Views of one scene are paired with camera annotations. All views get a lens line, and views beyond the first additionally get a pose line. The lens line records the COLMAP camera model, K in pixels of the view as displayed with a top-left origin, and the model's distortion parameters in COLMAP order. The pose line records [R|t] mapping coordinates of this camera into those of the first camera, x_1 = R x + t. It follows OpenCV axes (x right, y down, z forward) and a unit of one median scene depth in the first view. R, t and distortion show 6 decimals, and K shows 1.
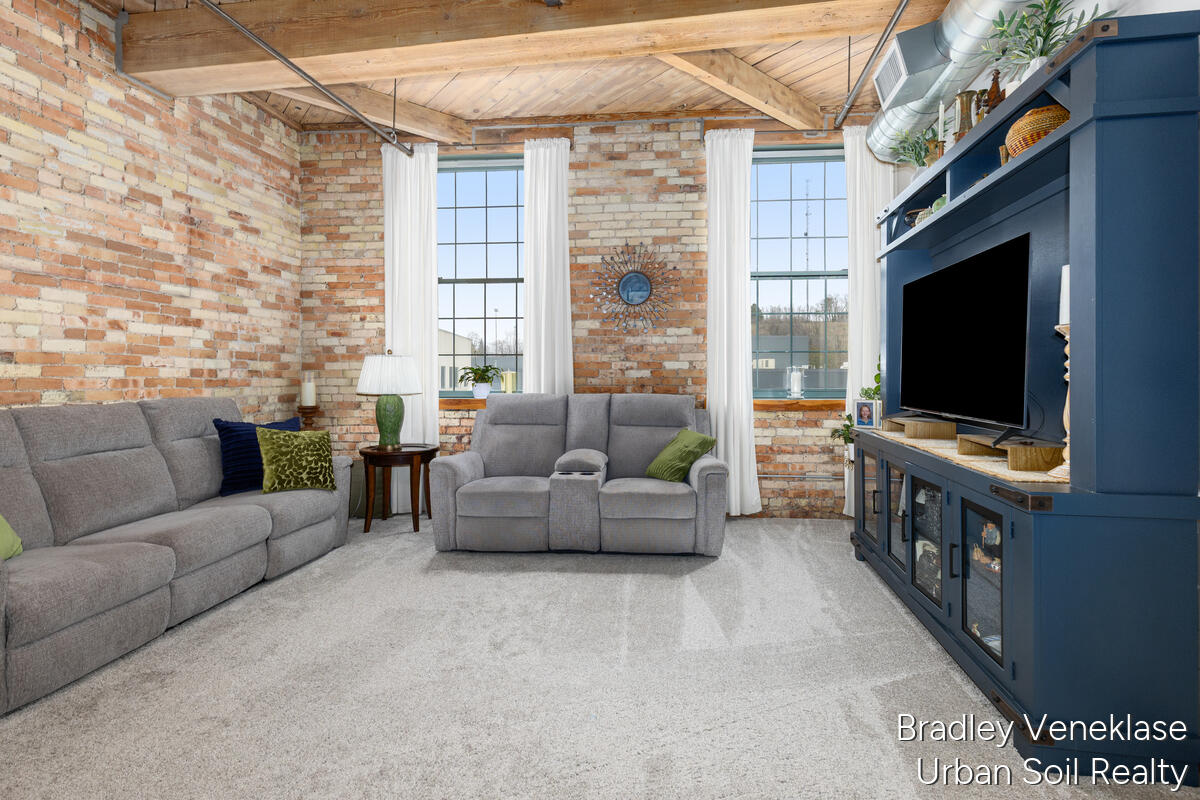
lens RADIAL K [[553.8, 0, 600.1], [0, 553.8, 391.4], [0, 0, 1]] dist [0.011206, -0.002473]
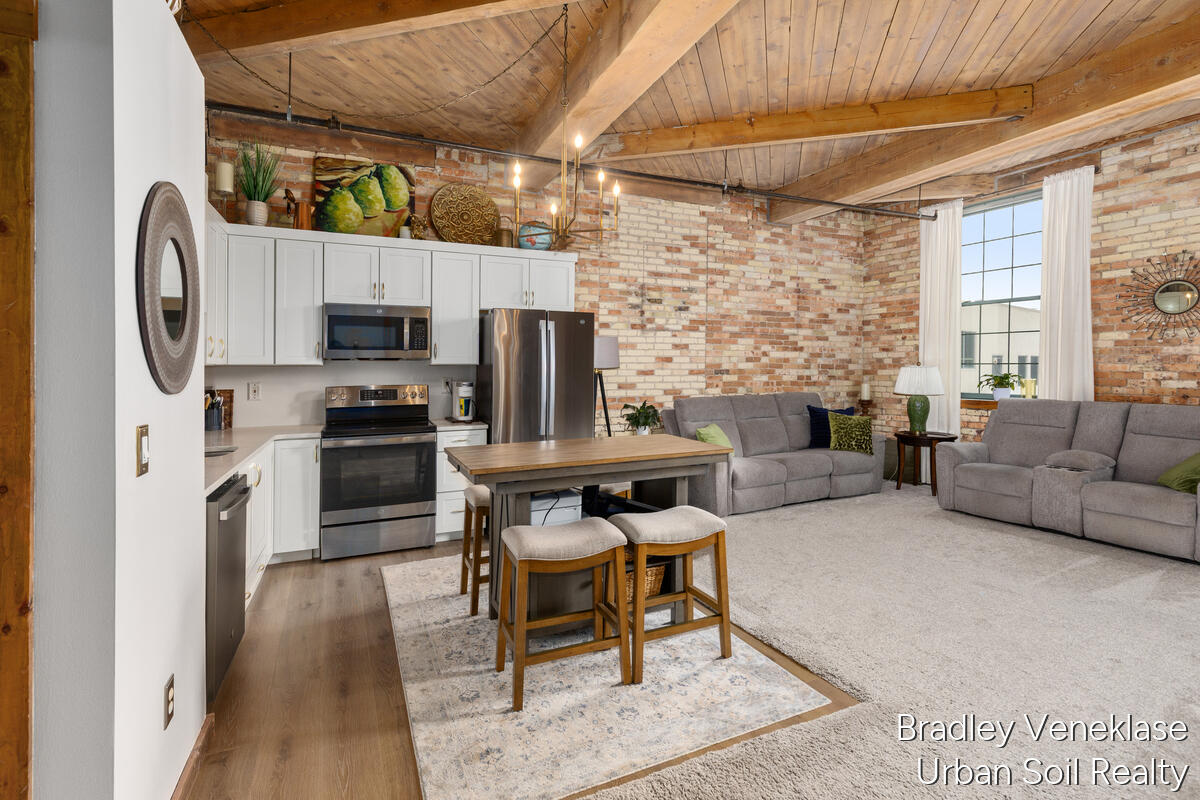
lens RADIAL K [[553.8, 0, 617.7], [0, 553.8, 350.7], [0, 0, 1]] dist [0.011206, -0.002473]
pose [[0.565189, -0.021528, -0.824680, 0.330255], [-0.022583, 0.998881, -0.041552, -0.028046], [0.824652, 0.042109, 0.564071, -0.389754]]
